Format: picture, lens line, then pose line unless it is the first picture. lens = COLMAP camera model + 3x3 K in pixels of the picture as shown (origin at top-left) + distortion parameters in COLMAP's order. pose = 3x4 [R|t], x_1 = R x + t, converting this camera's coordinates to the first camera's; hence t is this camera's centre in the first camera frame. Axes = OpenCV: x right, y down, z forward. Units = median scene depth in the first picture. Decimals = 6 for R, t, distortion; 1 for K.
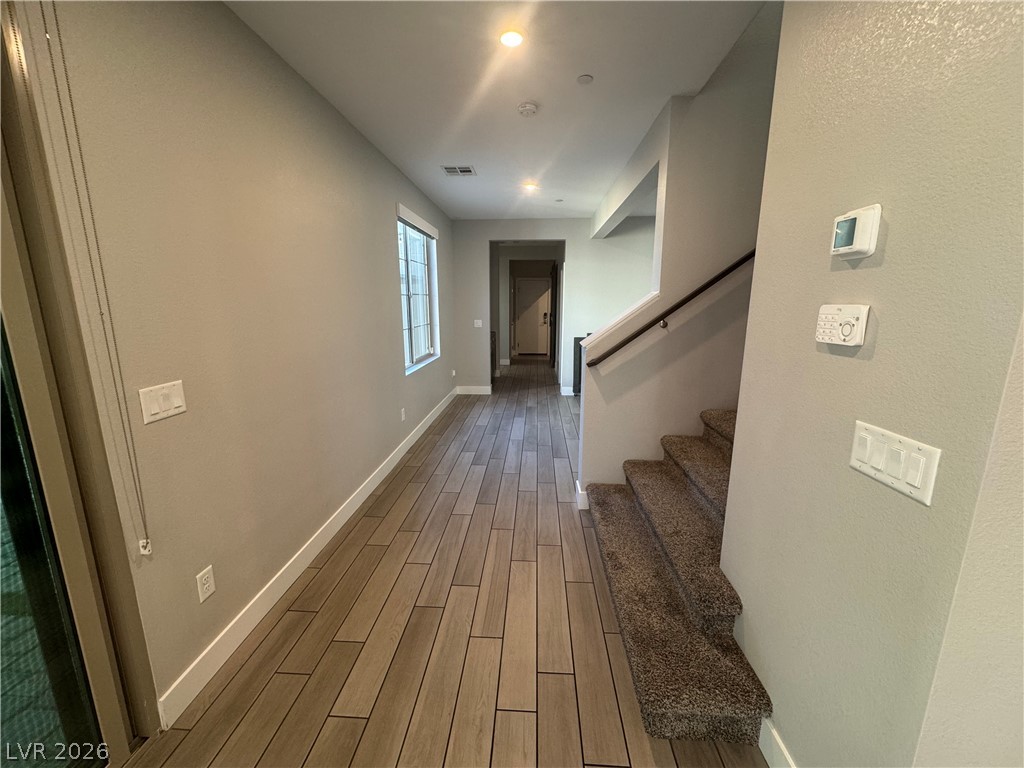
lens RADIAL K [[407.0, 0, 510.7], [0, 407.0, 385.0], [0, 0, 1]] dist [-0.002610, 0.000176]
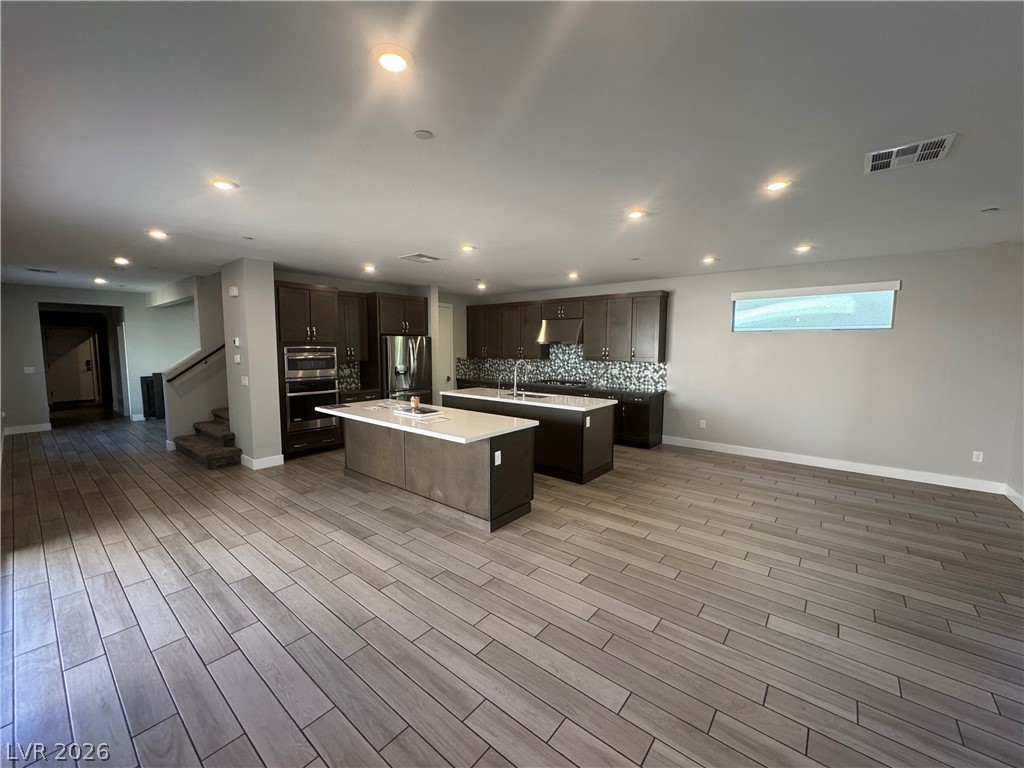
lens RADIAL K [[407.0, 0, 507.2], [0, 407.0, 379.3], [0, 0, 1]] dist [-0.002610, 0.000176]
pose [[0.583225, -0.068950, 0.809379, -0.225326], [0.163995, 0.985869, -0.034187, 0.137299], [-0.795585, 0.152673, 0.586290, -0.763632]]
